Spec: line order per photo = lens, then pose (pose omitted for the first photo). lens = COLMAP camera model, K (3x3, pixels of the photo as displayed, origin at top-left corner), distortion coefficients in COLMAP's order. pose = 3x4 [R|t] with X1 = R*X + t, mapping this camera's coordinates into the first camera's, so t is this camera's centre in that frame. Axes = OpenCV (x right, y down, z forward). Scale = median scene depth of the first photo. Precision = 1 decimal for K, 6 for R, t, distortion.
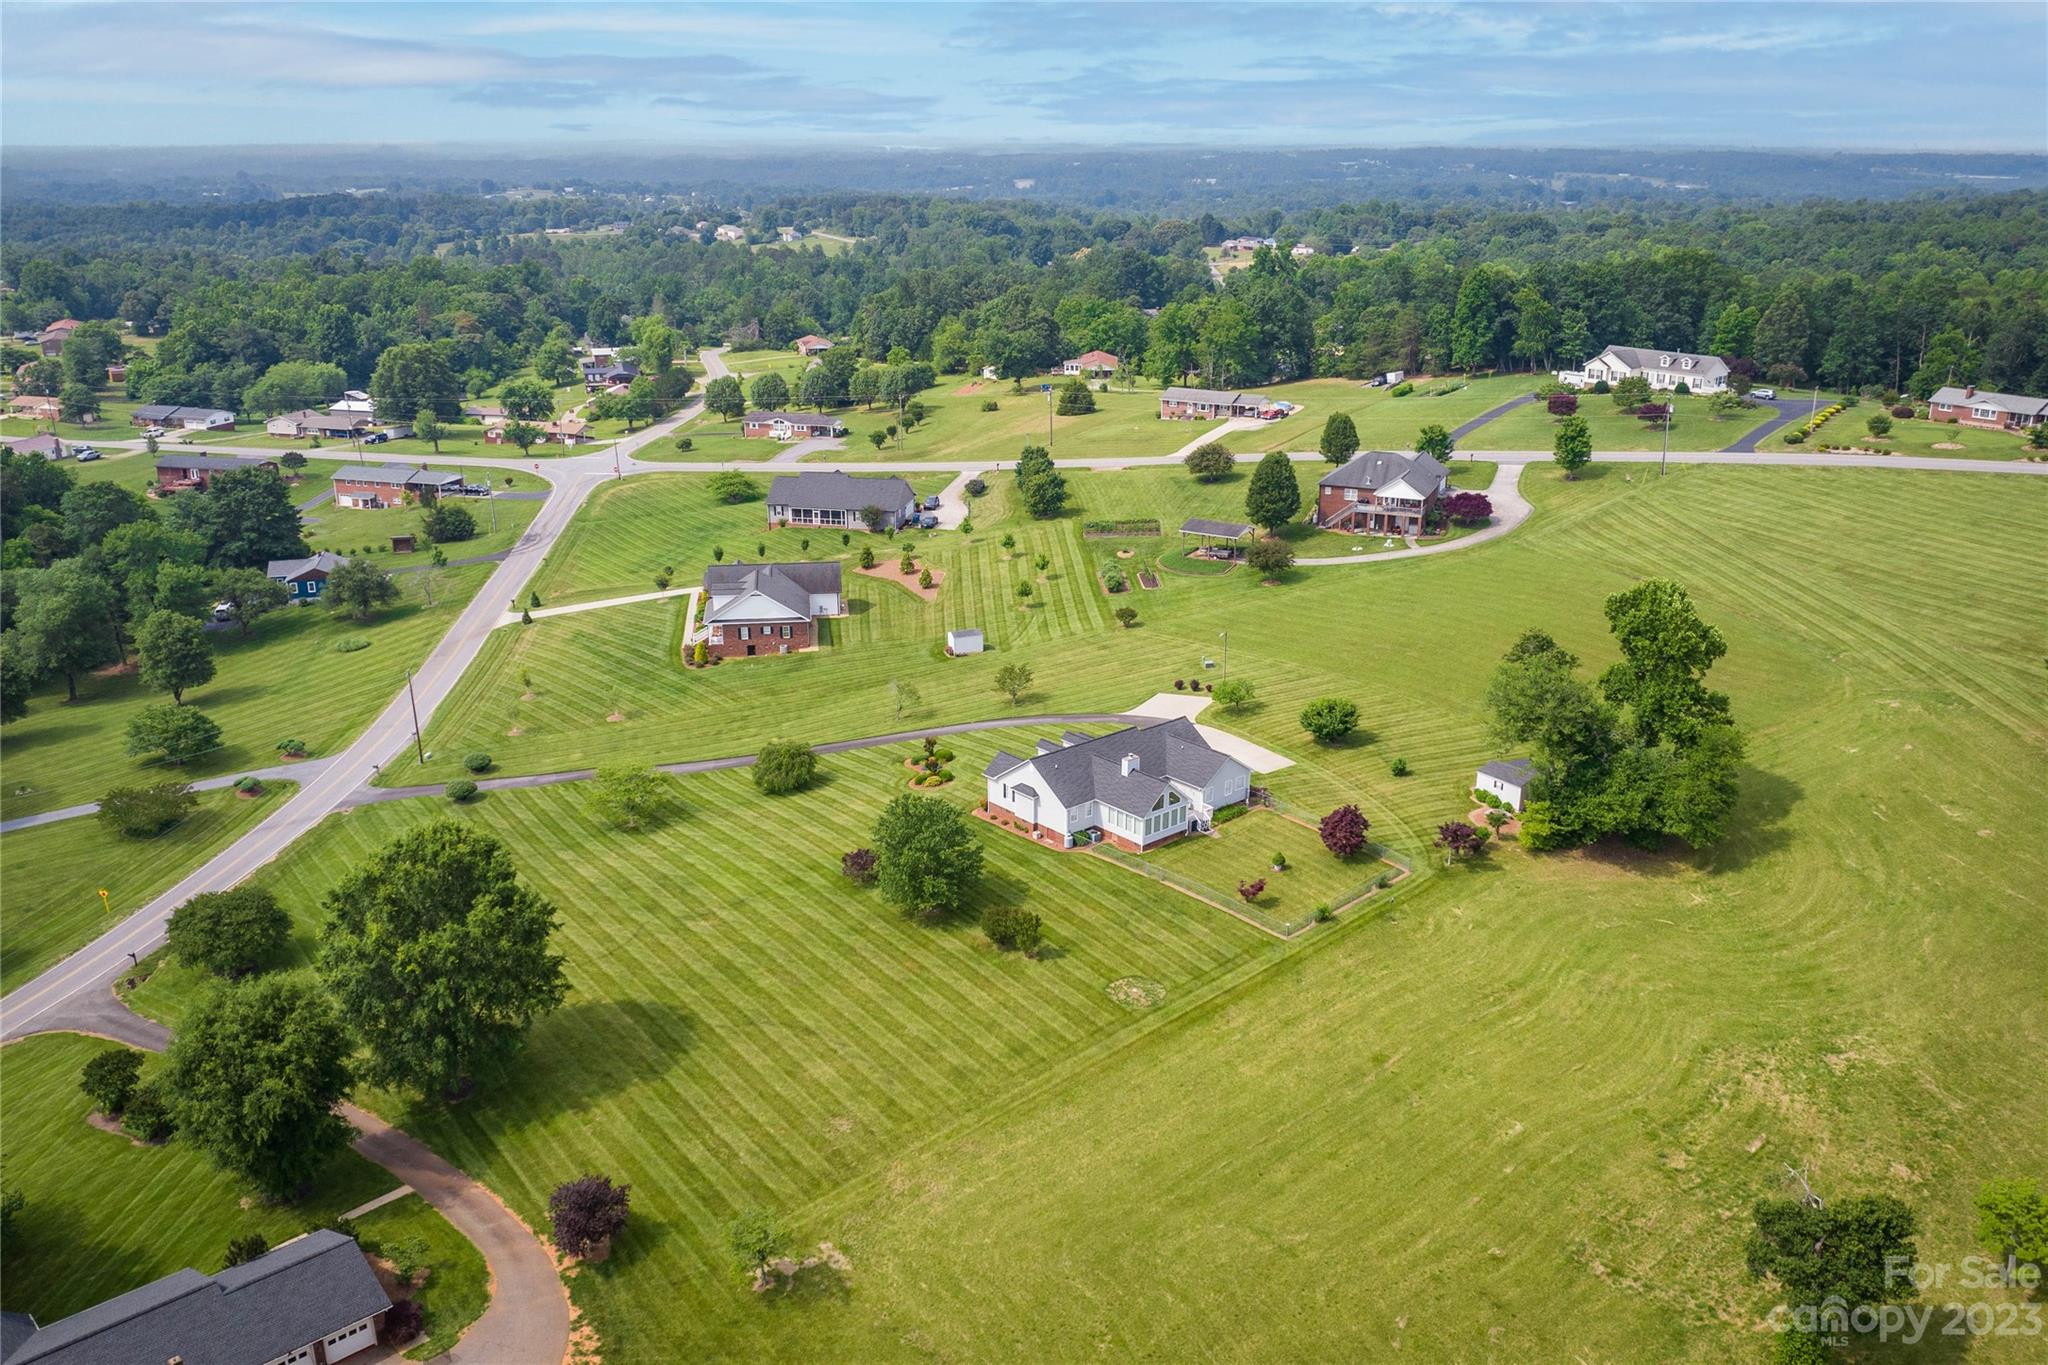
lens RADIAL K [[1448.3, 0, 1020.5], [0, 1448.3, 642.8], [0, 0, 1]] dist [-0.026892, -0.004422]
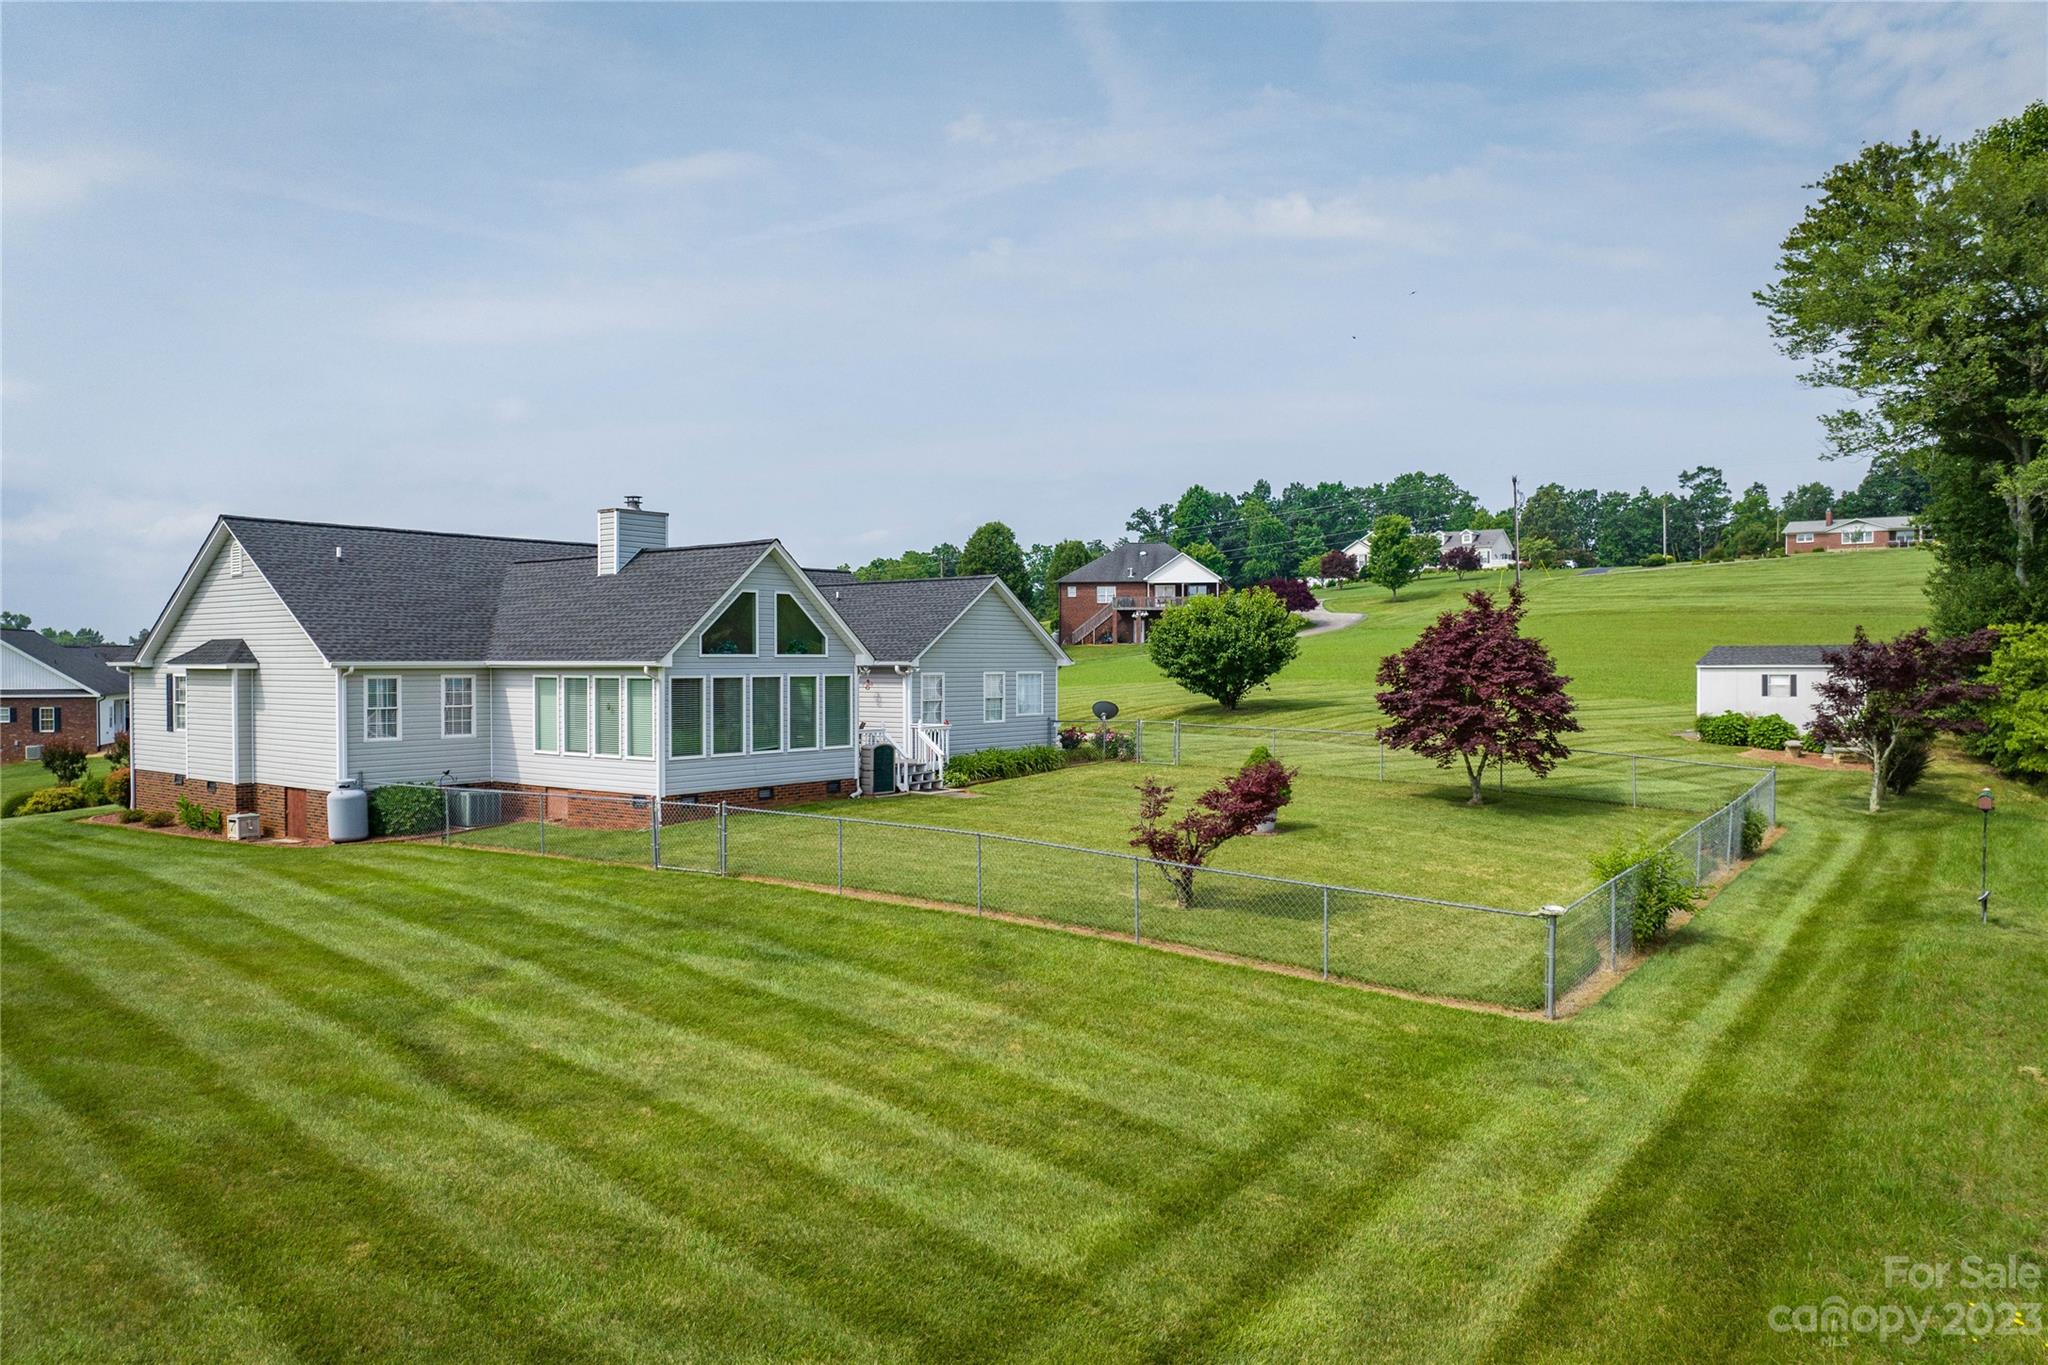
lens RADIAL K [[1369.7, 0, 985.5], [0, 1369.7, 678.9], [0, 0, 1]] dist [-0.031109, -0.000802]
pose [[0.980337, -0.001067, 0.197326, 0.089531], [0.055751, 0.960742, -0.271783, 0.178835], [-0.189289, 0.277440, 0.941911, 0.760022]]
